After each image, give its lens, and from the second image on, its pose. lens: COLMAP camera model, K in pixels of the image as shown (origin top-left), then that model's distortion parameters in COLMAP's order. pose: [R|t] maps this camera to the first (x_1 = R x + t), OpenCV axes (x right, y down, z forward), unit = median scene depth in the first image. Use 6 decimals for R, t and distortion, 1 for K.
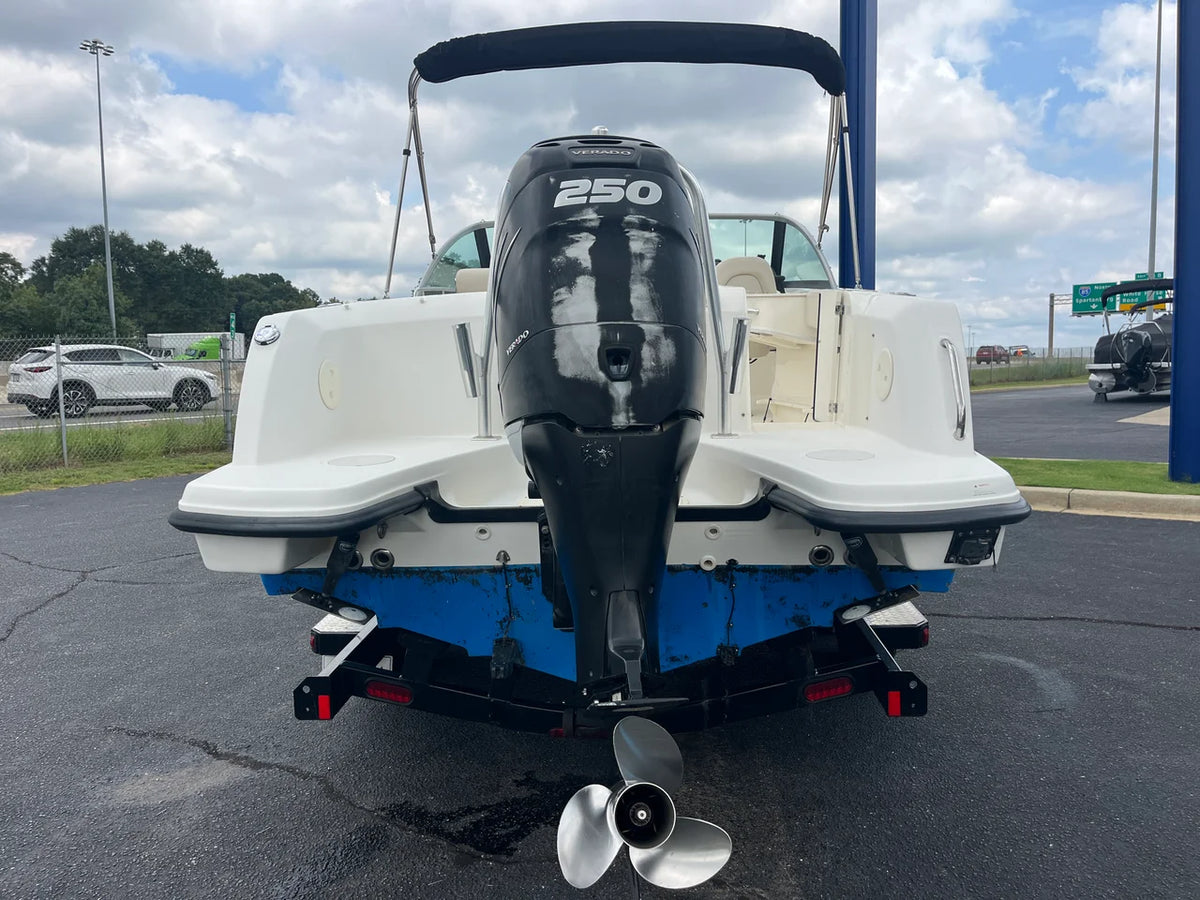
lens RADIAL K [[893.0, 0, 597.5], [0, 893.0, 445.3], [0, 0, 1]] dist [0.065226, -0.103149]
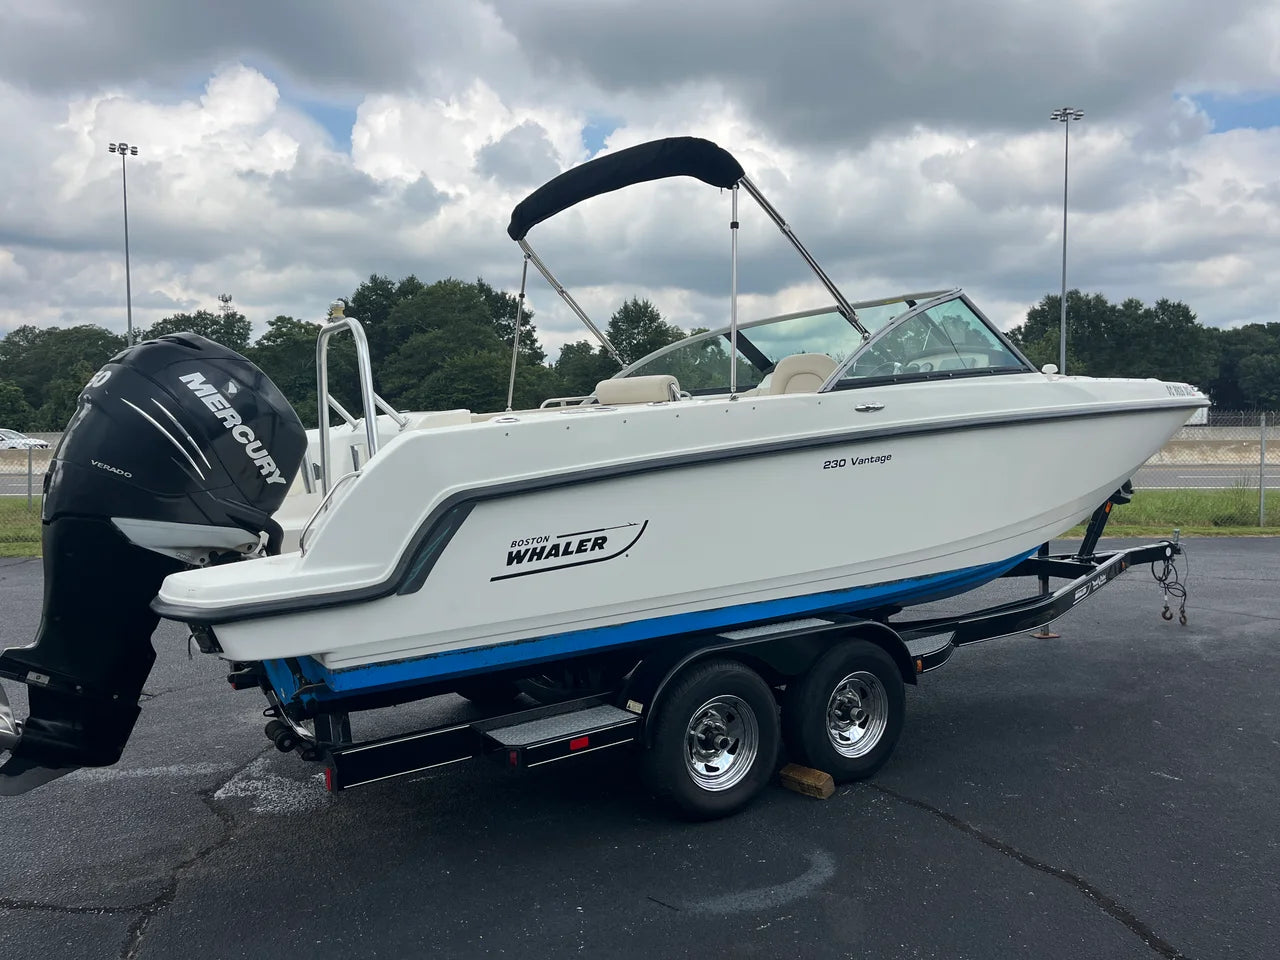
lens RADIAL K [[952.9, 0, 668.0], [0, 952.9, 478.1], [0, 0, 1]] dist [0.021369, -0.001685]
pose [[0.602344, 0.047709, -0.796810, 2.123496], [-0.076531, 0.997065, 0.001846, -0.186635], [0.794559, 0.059869, 0.604228, 0.783898]]
